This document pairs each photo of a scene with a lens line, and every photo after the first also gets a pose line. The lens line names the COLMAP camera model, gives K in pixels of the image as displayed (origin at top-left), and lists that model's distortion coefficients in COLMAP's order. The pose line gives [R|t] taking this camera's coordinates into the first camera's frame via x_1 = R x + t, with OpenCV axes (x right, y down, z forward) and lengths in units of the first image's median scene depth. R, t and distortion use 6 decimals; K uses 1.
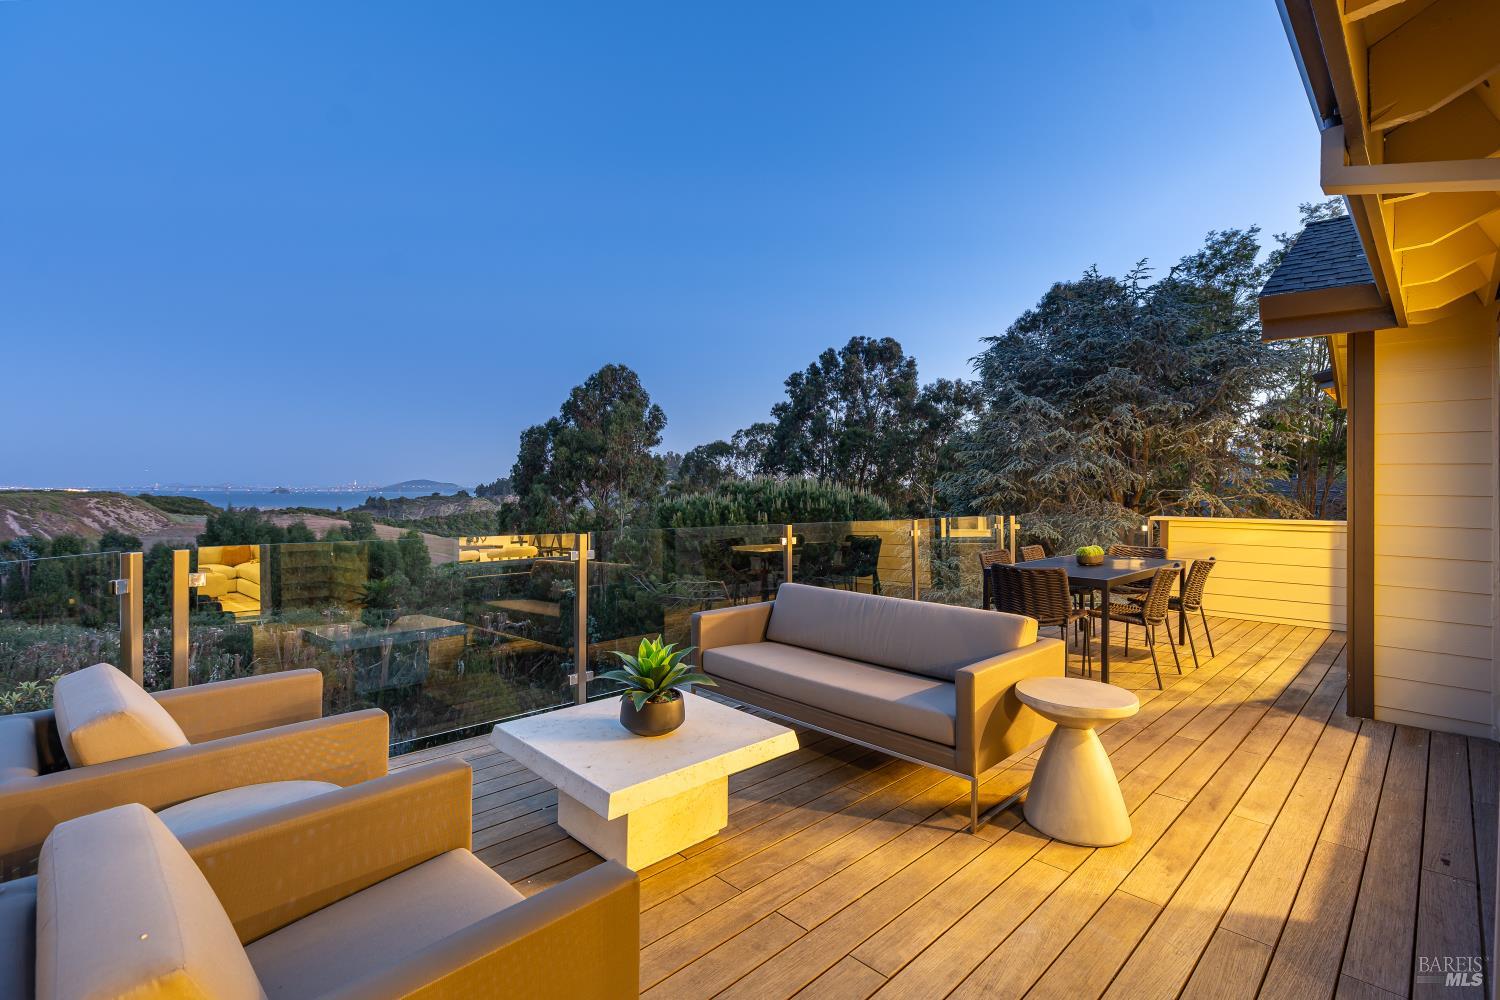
lens RADIAL K [[692.2, 0, 780.1], [0, 692.2, 491.8], [0, 0, 1]] dist [0.002564, 0.000274]
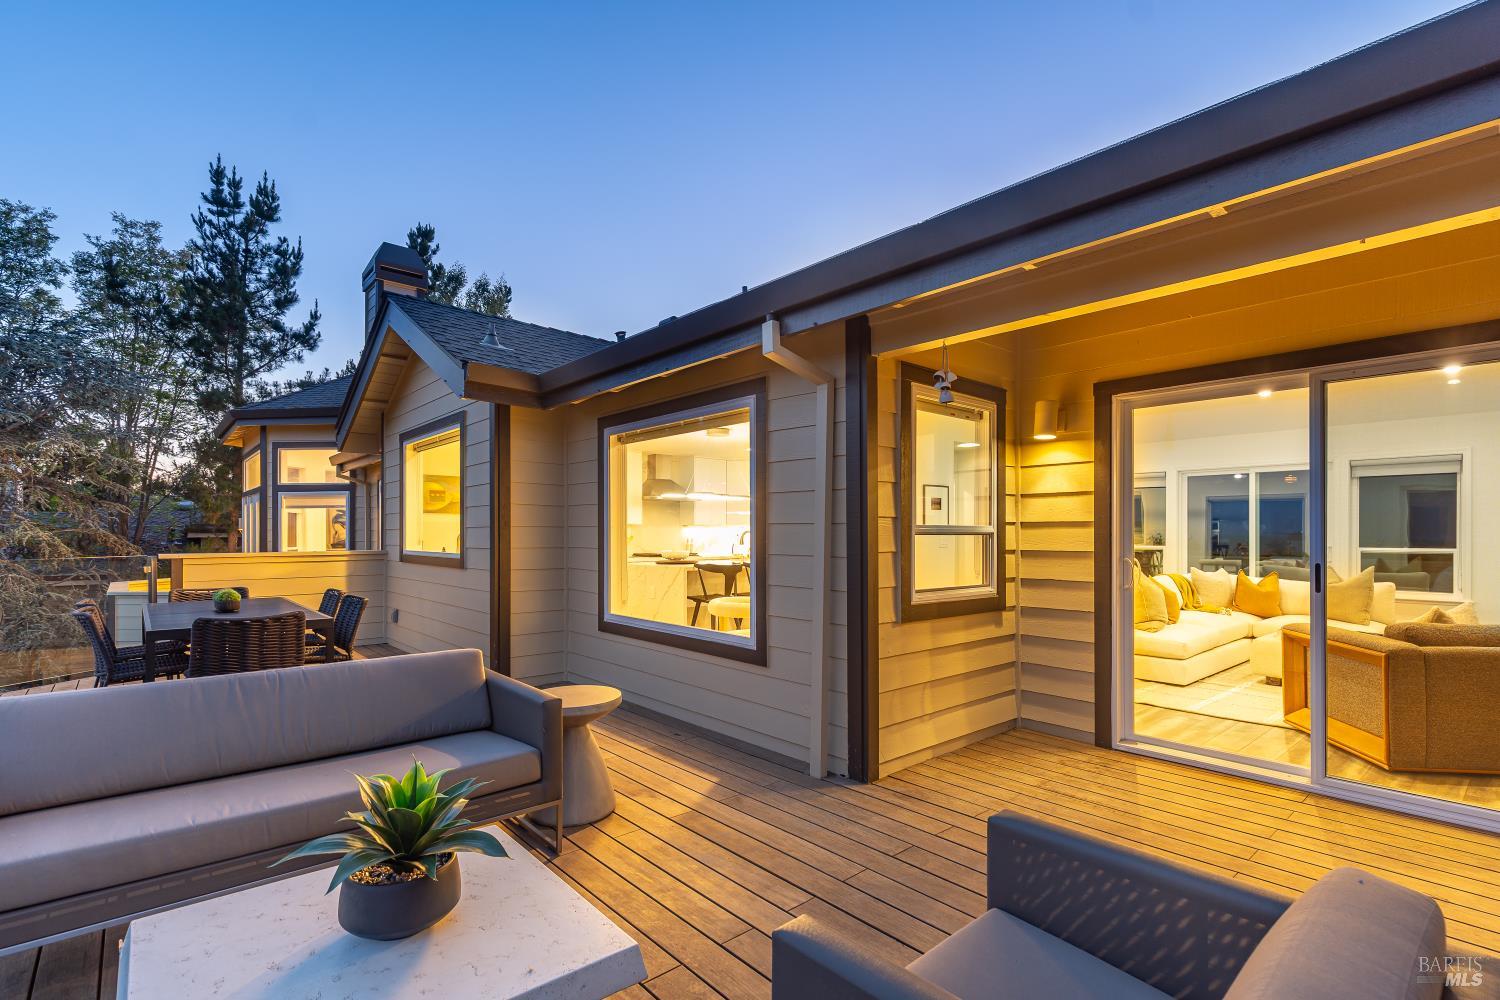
lens RADIAL K [[692.2, 0, 752.6], [0, 692.2, 539.5], [0, 0, 1]] dist [0.002564, 0.000274]
pose [[0.081730, -0.017594, 0.996499, -0.676391], [0.001467, 0.999845, 0.017532, 0.010689], [-0.996653, 0.000029, 0.081743, 0.604546]]
